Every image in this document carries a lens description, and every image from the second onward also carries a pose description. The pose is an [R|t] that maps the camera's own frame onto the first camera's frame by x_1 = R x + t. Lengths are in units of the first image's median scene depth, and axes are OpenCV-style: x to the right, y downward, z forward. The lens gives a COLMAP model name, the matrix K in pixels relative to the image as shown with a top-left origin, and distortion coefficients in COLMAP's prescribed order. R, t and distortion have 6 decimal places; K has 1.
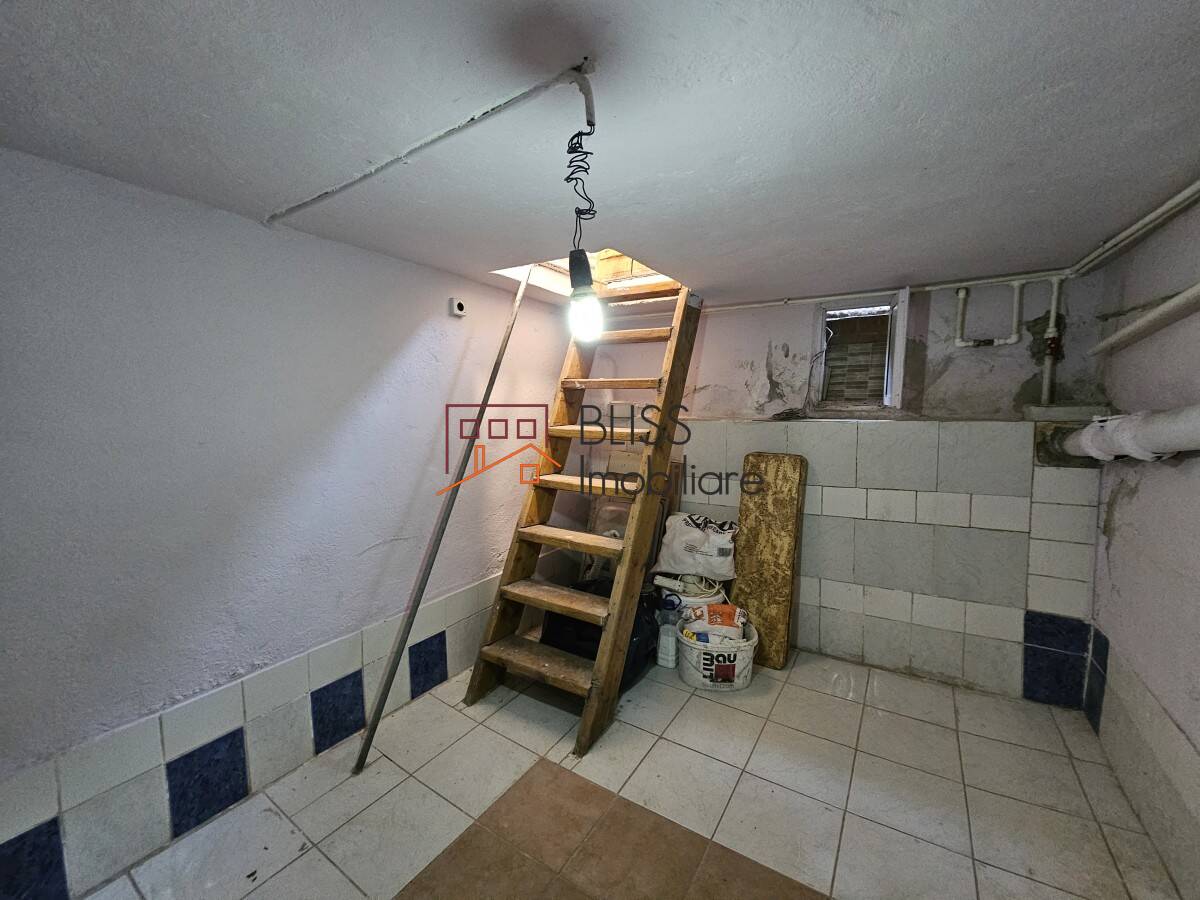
lens RADIAL K [[490.4, 0, 600.4], [0, 490.4, 453.6], [0, 0, 1]] dist [-0.002844, 0.001391]
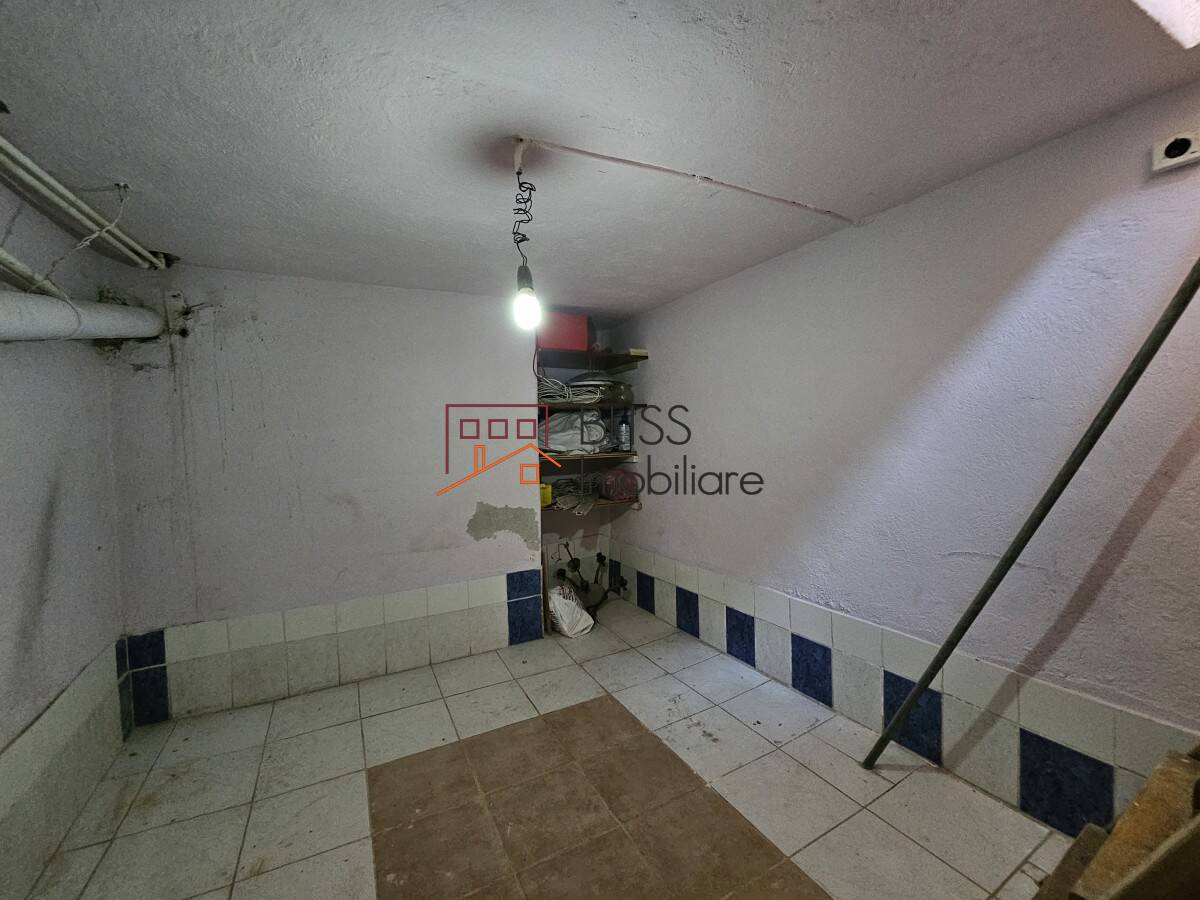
lens RADIAL K [[490.4, 0, 599.5], [0, 490.4, 452.0], [0, 0, 1]] dist [-0.002844, 0.001391]
pose [[-0.481704, 0.057522, -0.874444, 0.331696], [-0.050321, 0.994381, 0.093132, -0.011513], [0.874888, 0.088865, -0.476103, 0.571723]]
